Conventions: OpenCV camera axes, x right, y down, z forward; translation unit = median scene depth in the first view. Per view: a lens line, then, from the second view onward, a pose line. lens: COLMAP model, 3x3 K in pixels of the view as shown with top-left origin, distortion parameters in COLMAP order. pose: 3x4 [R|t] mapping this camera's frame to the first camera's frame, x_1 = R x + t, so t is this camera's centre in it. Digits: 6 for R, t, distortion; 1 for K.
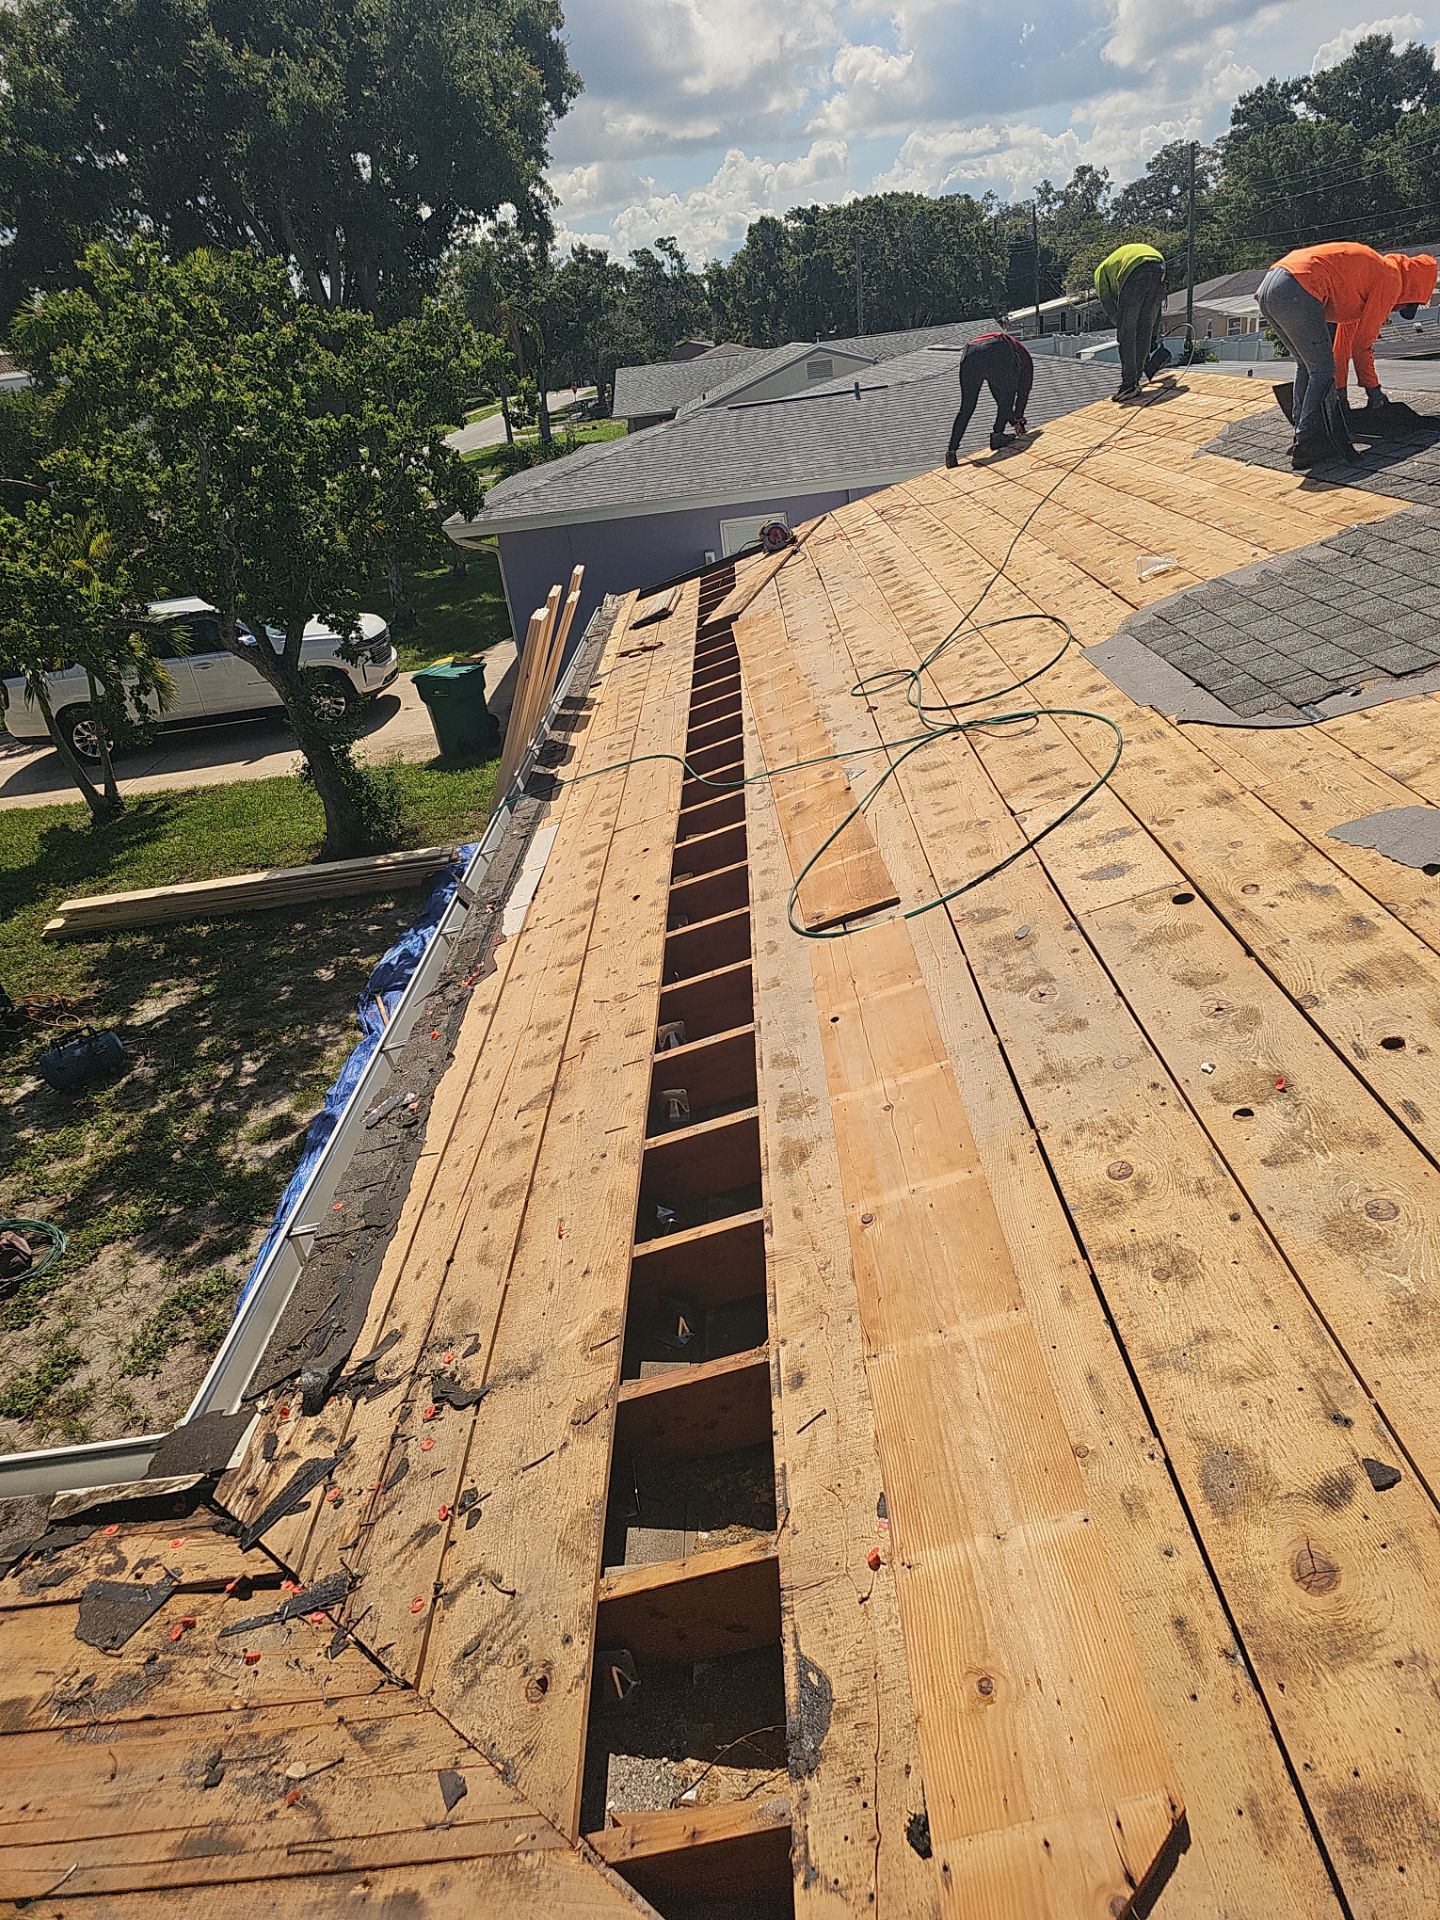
lens RADIAL K [[1456.4, 0, 725.4], [0, 1456.4, 893.3], [0, 0, 1]] dist [0.105073, -0.065156]
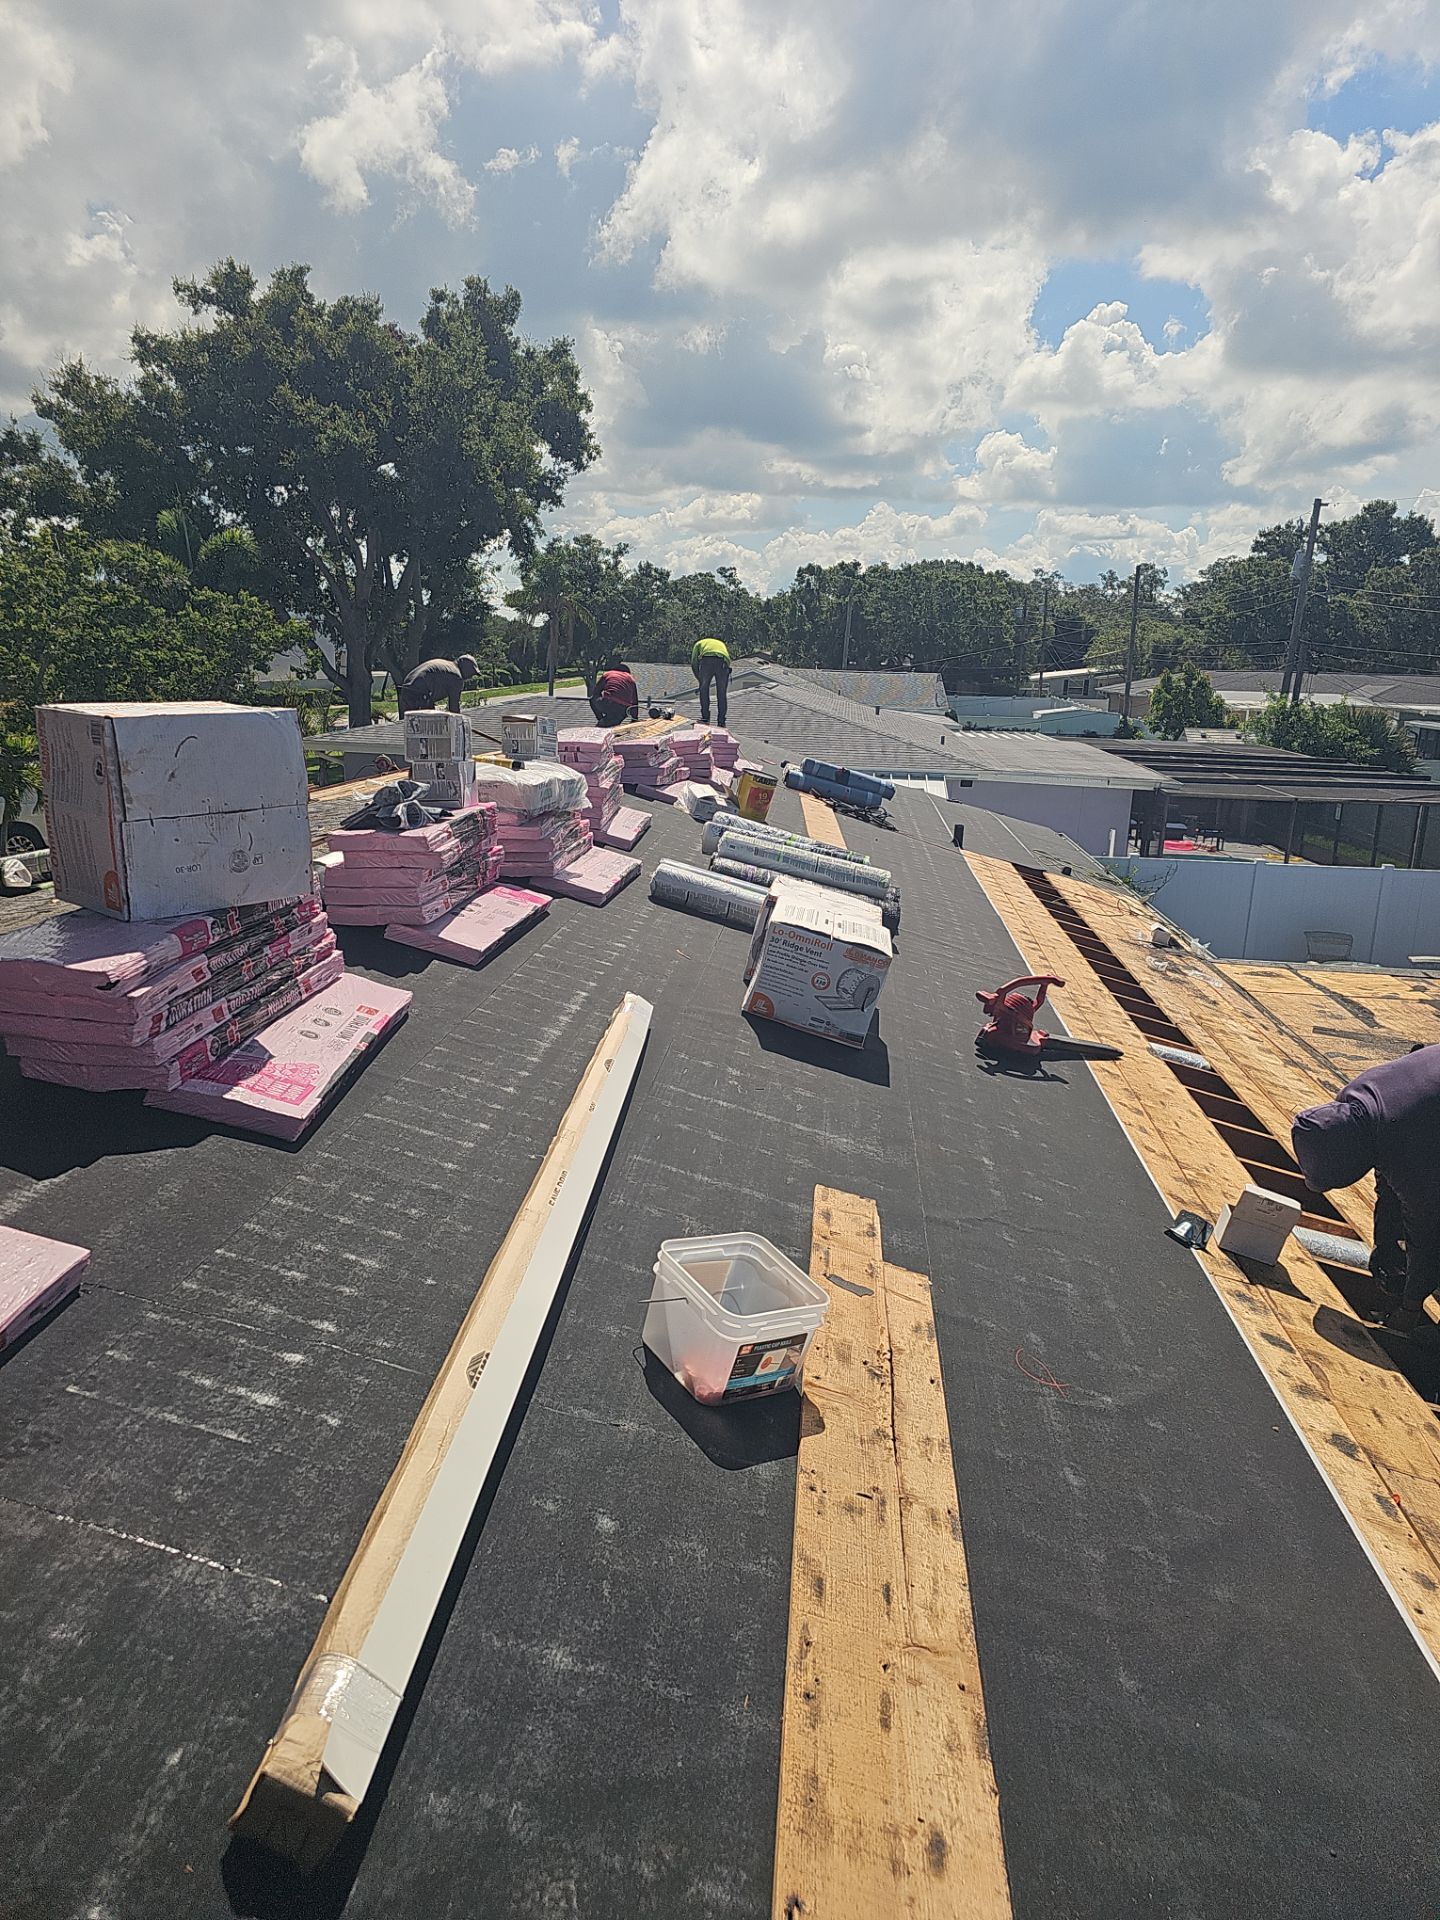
lens RADIAL K [[1427.6, 0, 721.3], [0, 1427.6, 925.6], [0, 0, 1]] dist [0.075875, -0.063470]
pose [[0.983914, 0.165823, -0.066457, 0.778612], [-0.174546, 0.971572, -0.159942, 0.162710], [0.038046, 0.168969, 0.984887, -0.714392]]
